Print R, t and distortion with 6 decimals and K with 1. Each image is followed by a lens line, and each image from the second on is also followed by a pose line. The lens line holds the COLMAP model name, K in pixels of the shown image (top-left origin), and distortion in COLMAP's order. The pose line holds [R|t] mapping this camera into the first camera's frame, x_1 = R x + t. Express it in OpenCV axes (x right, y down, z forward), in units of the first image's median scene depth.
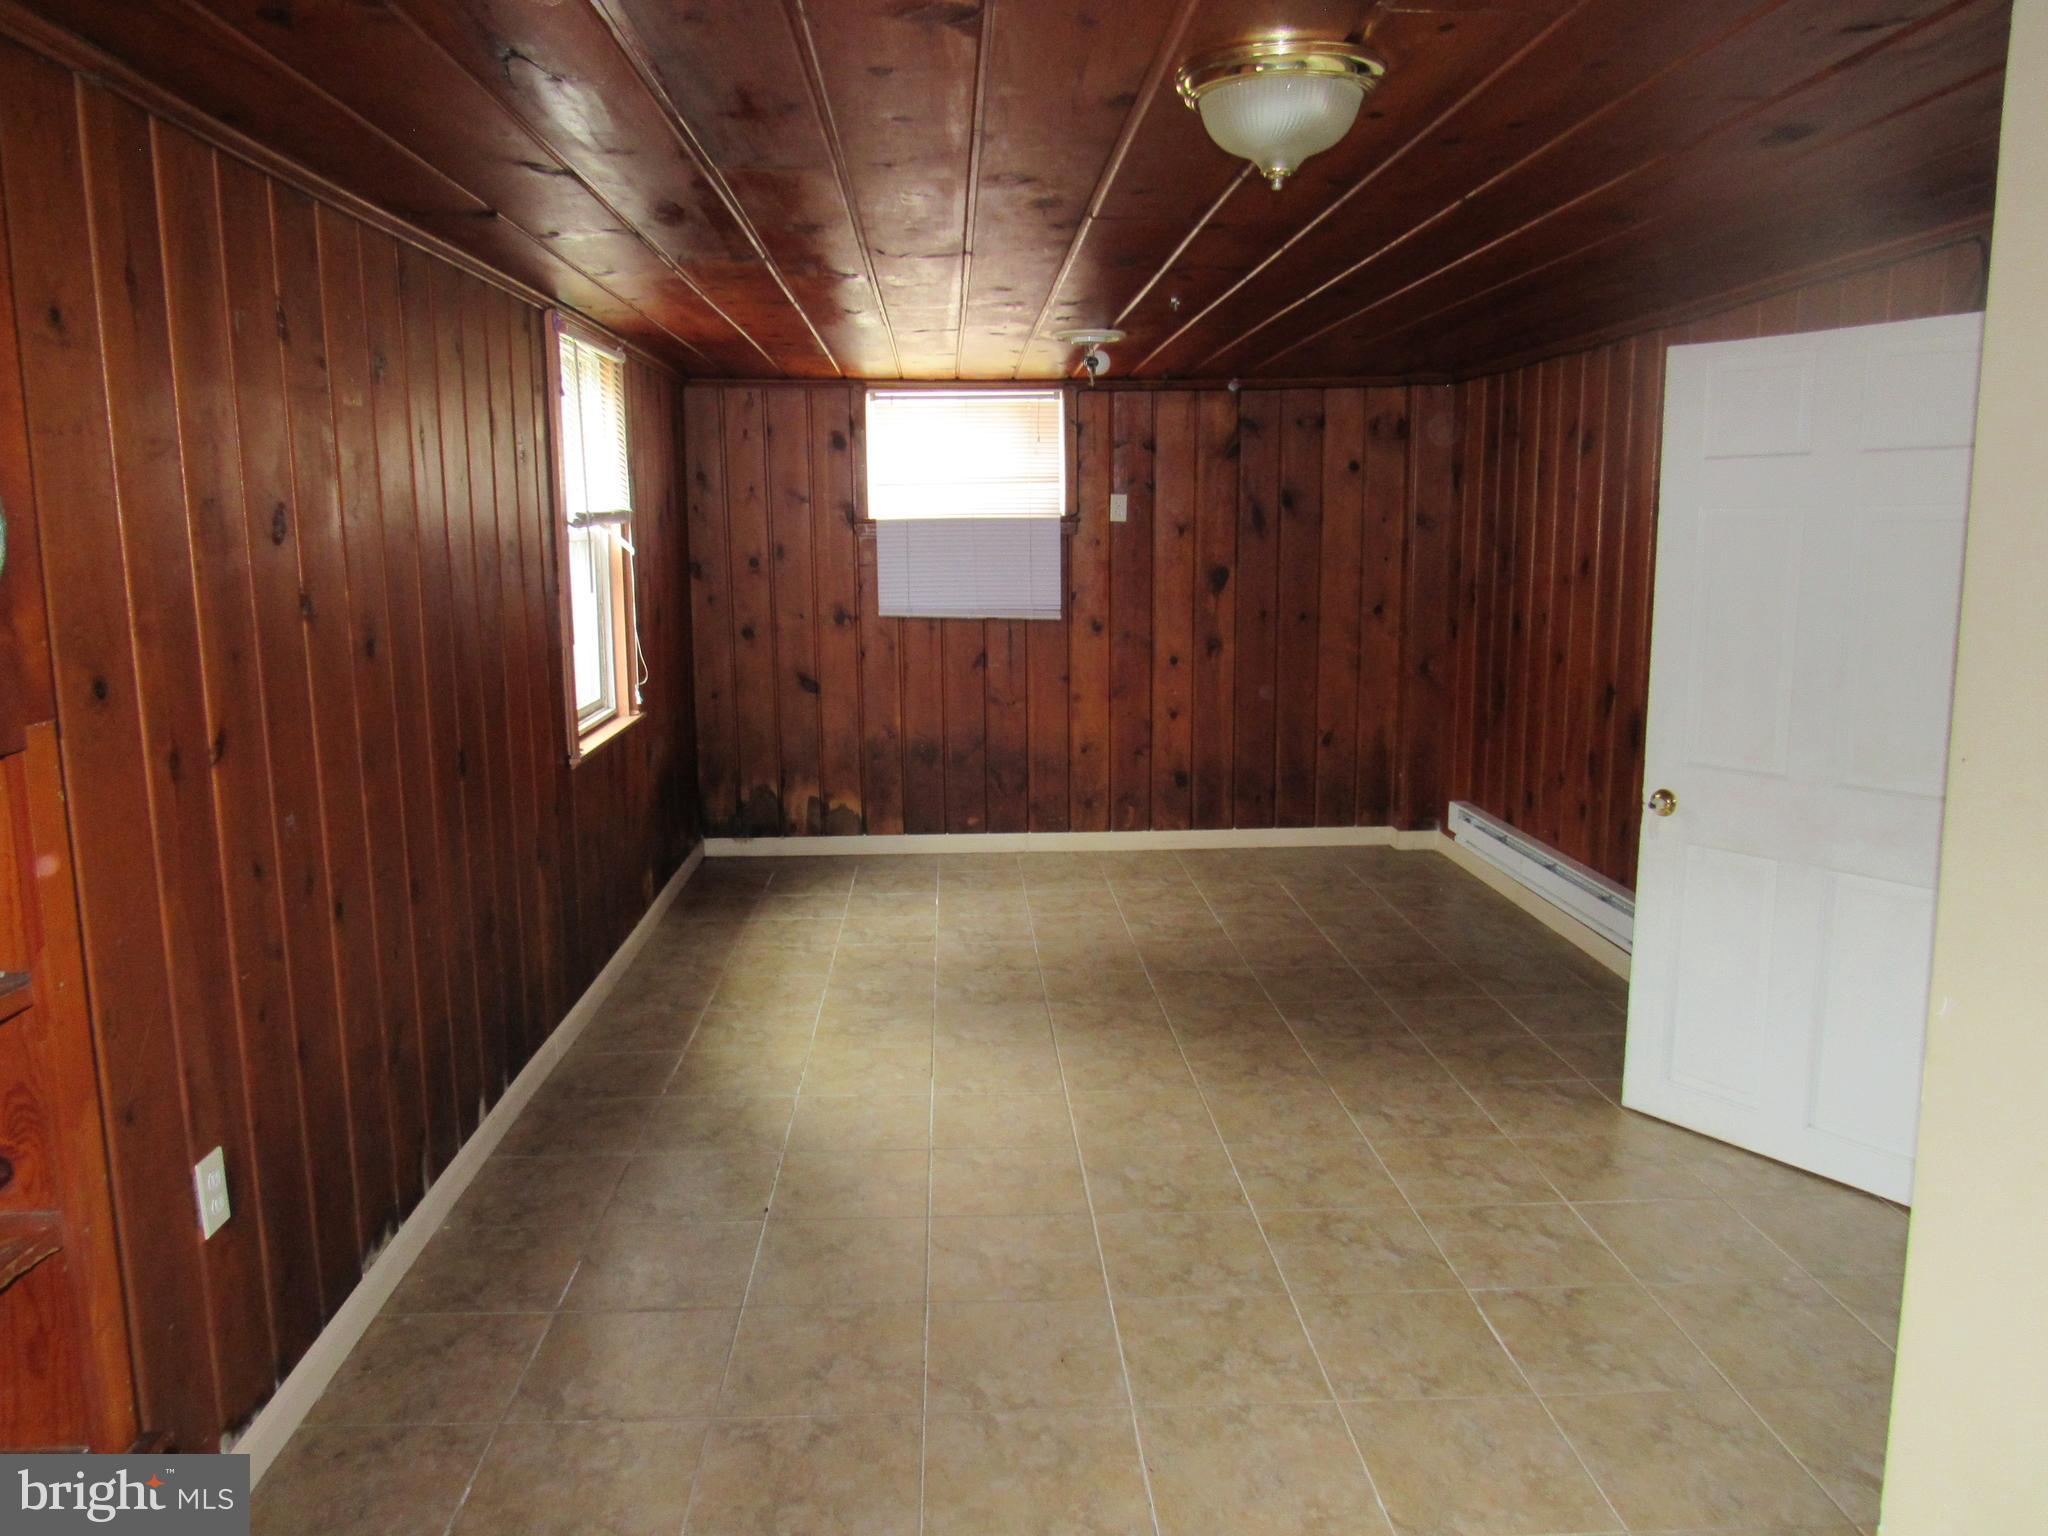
lens RADIAL K [[1458.5, 0, 1024.0], [0, 1458.5, 768.0], [0, 0, 1]] dist [-0.000107, -0.000415]
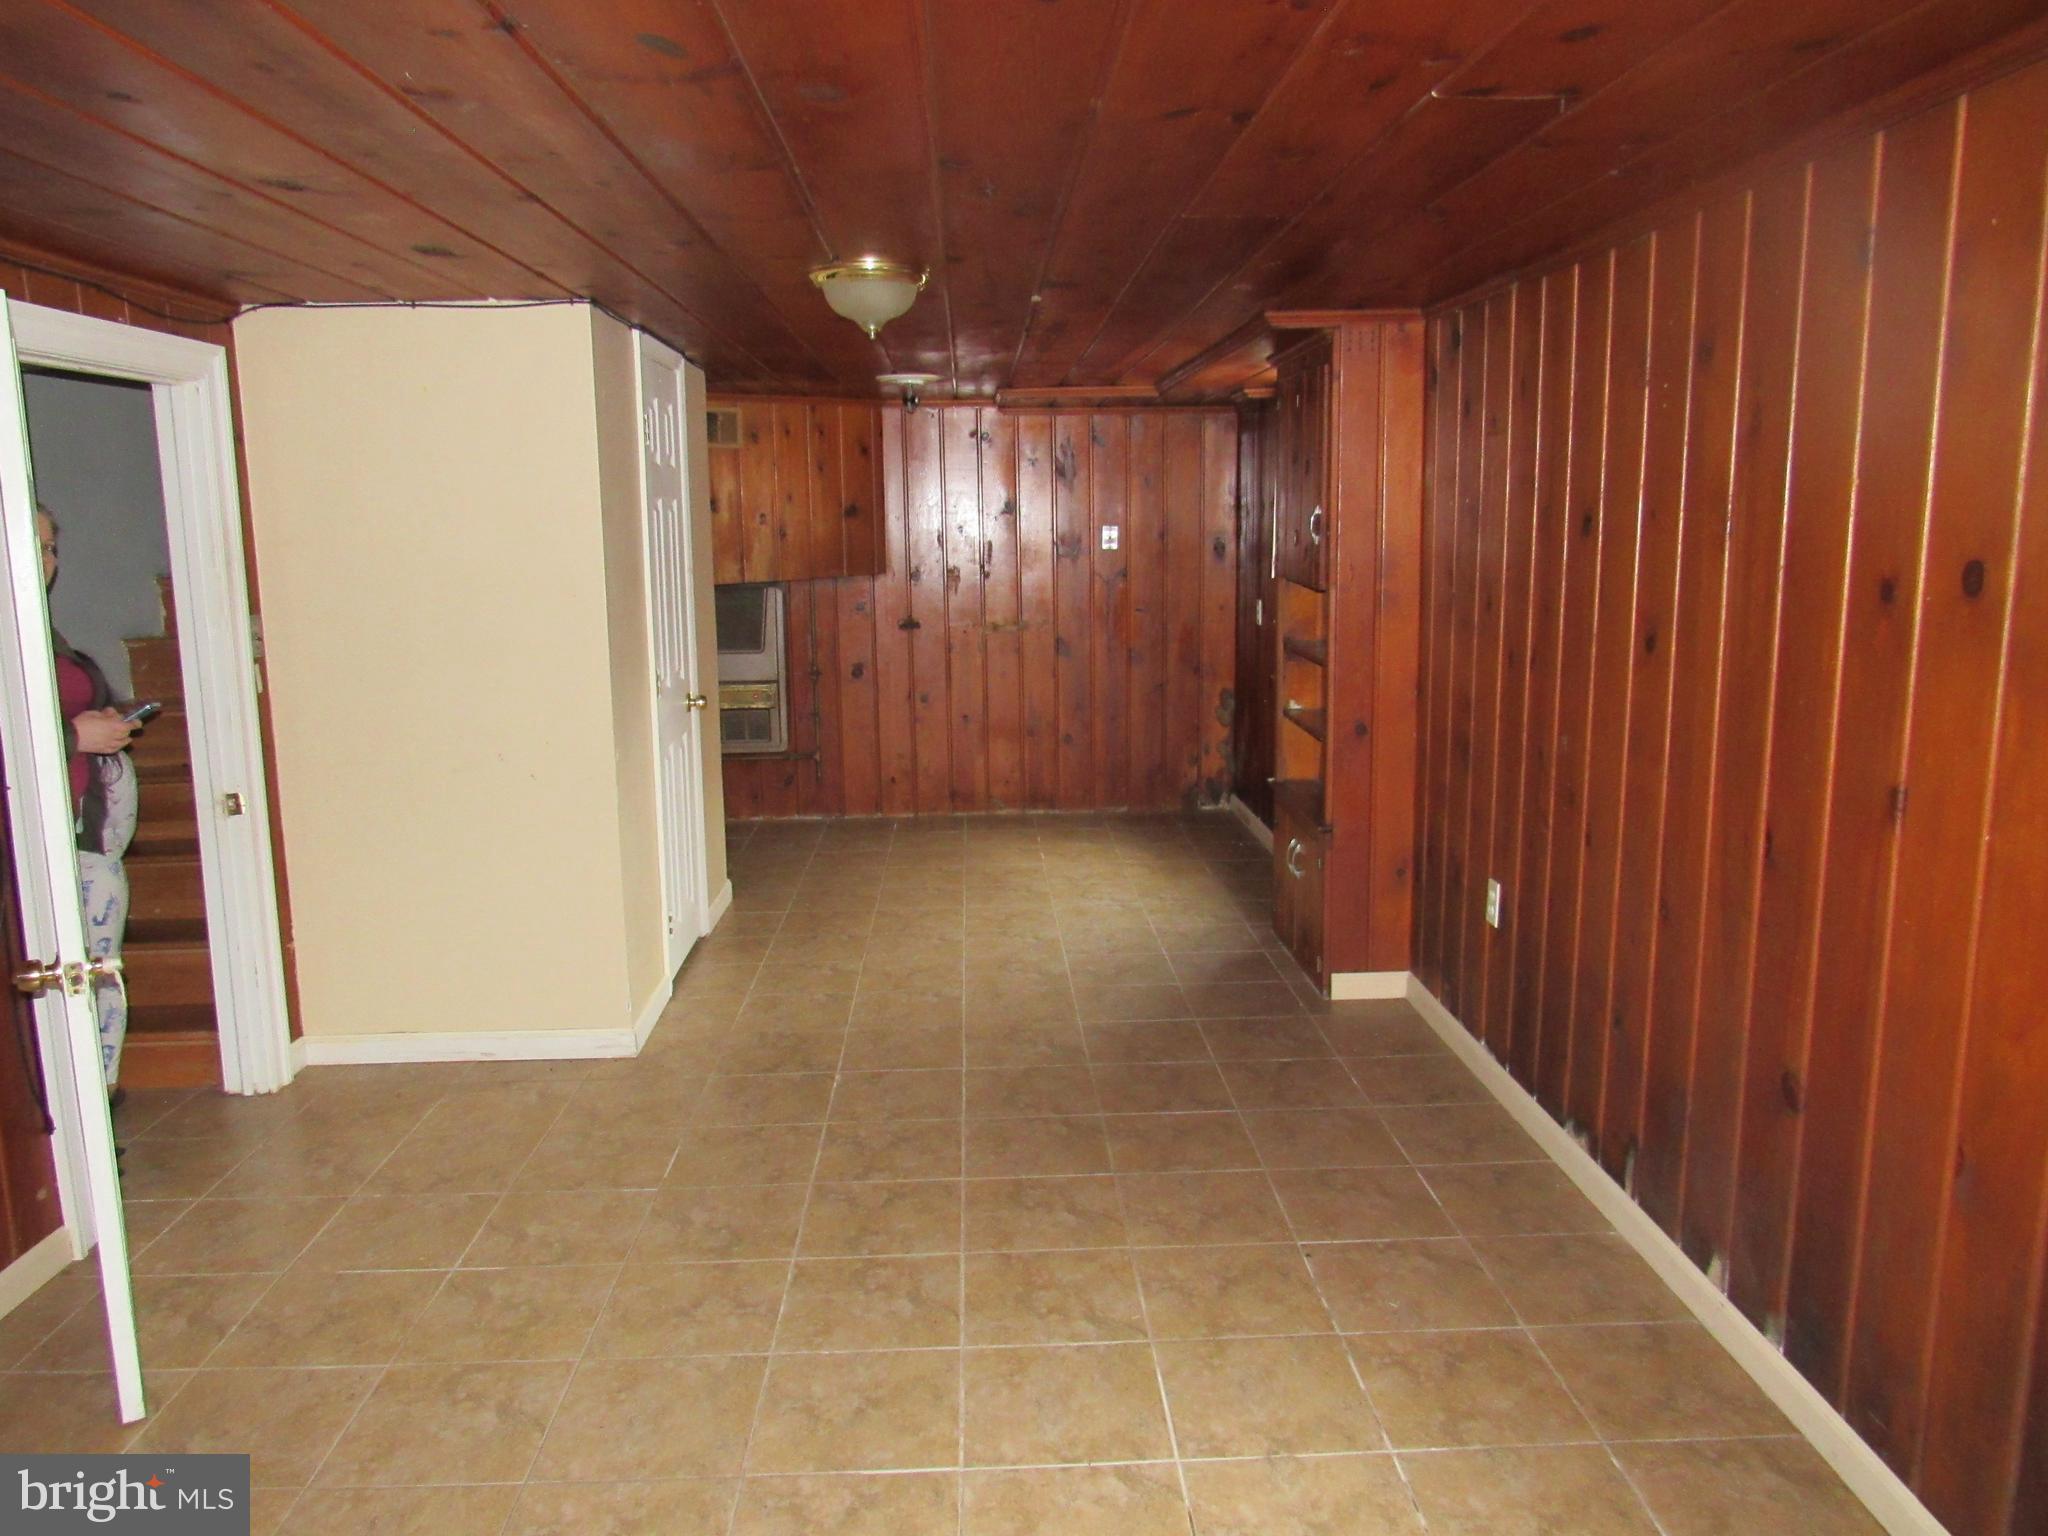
lens RADIAL K [[1458.5, 0, 1024.0], [0, 1458.5, 768.0], [0, 0, 1]] dist [-0.000107, -0.000415]
pose [[-0.999772, 0.012202, 0.017529, -0.015019], [0.017336, 0.943009, 0.332316, -0.316273], [-0.012475, 0.332544, -0.943005, 1.797353]]
